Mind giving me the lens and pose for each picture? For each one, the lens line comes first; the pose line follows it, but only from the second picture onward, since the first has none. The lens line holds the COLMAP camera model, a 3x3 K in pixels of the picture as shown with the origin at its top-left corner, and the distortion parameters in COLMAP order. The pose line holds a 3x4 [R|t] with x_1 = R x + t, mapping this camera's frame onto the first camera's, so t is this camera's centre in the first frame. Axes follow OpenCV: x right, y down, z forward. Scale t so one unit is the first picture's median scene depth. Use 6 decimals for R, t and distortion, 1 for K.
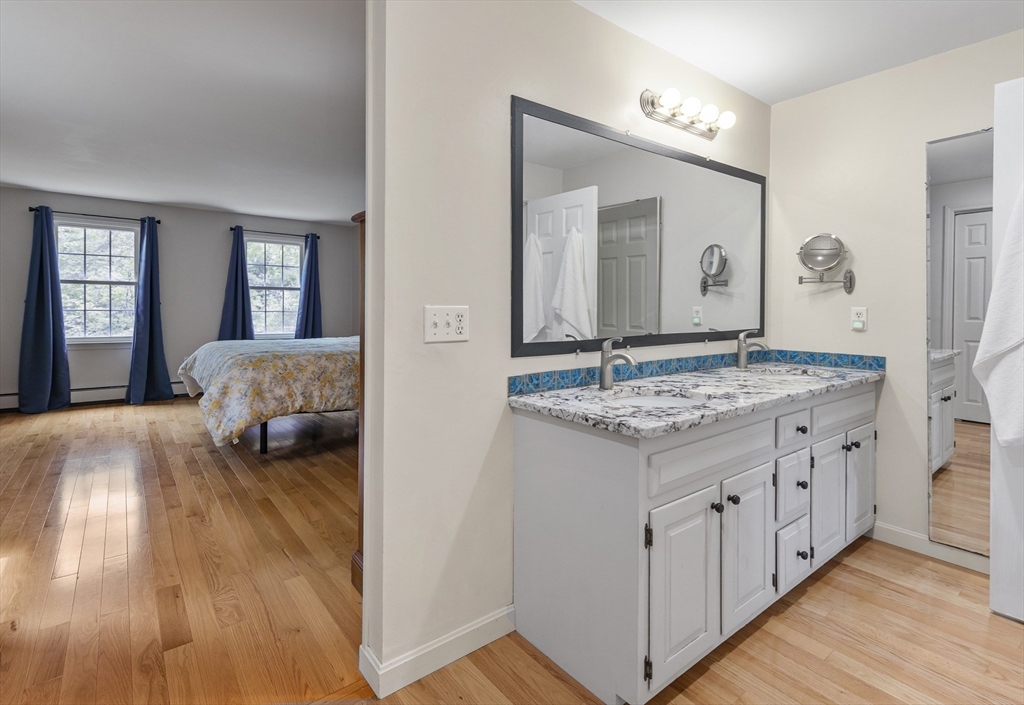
lens RADIAL K [[497.6, 0, 511.0], [0, 497.6, 312.5], [0, 0, 1]] dist [0.000557, 0.000051]
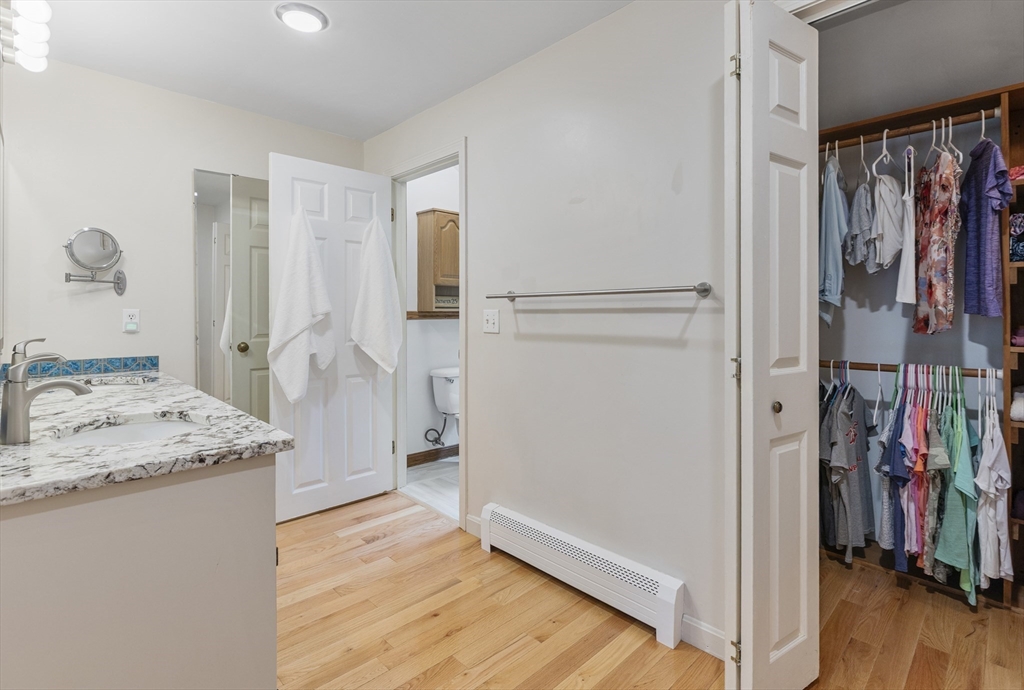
lens RADIAL K [[489.1, 0, 511.4], [0, 489.1, 311.0], [0, 0, 1]] dist [0.000358, 0.000104]
pose [[-0.106010, -0.002605, 0.994362, -0.472930], [0.006888, 0.999971, 0.003354, -0.006517], [-0.994341, 0.007204, -0.105989, 0.459753]]
